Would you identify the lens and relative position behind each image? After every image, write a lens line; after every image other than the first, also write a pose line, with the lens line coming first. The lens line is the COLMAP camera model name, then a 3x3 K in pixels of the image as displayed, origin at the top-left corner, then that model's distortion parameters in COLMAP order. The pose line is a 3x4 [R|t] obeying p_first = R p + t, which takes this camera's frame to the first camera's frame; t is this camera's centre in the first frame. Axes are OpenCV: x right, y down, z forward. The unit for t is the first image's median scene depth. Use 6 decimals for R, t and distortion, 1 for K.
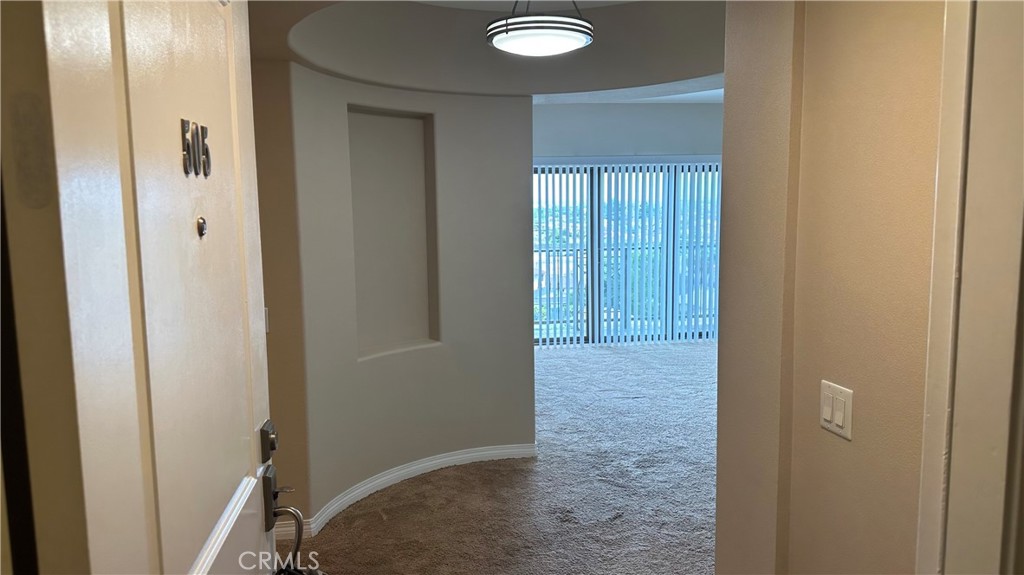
lens RADIAL K [[722.3, 0, 512.0], [0, 722.3, 287.5], [0, 0, 1]] dist [0.110479, -0.000451]
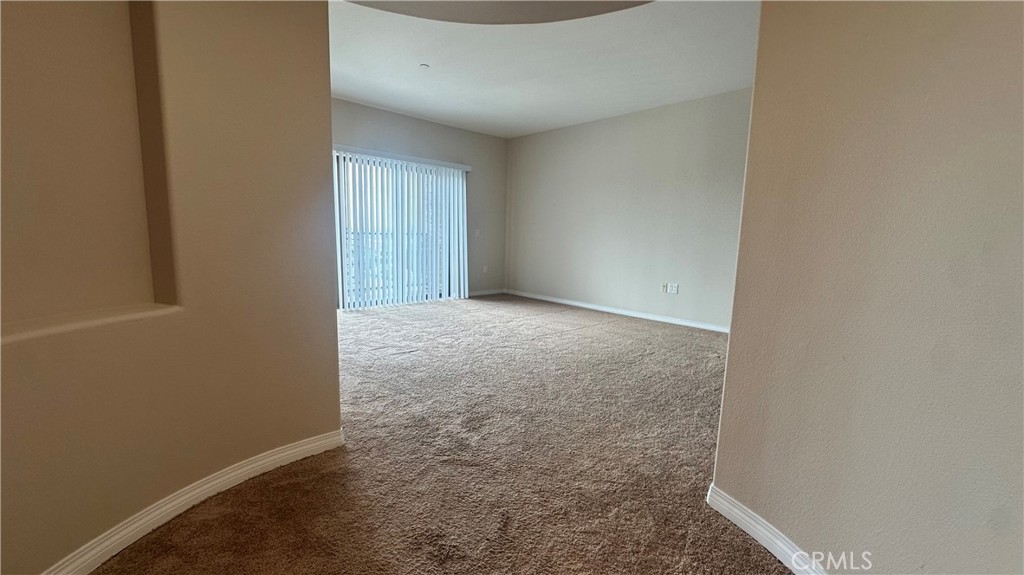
lens RADIAL K [[409.7, 0, 512.4], [0, 409.7, 289.1], [0, 0, 1]] dist [-0.001713, 0.000664]
pose [[0.825316, -0.043302, 0.563008, -0.057819], [0.028719, 0.998984, 0.034734, 0.054082], [-0.563940, -0.012498, 0.825721, 0.534428]]
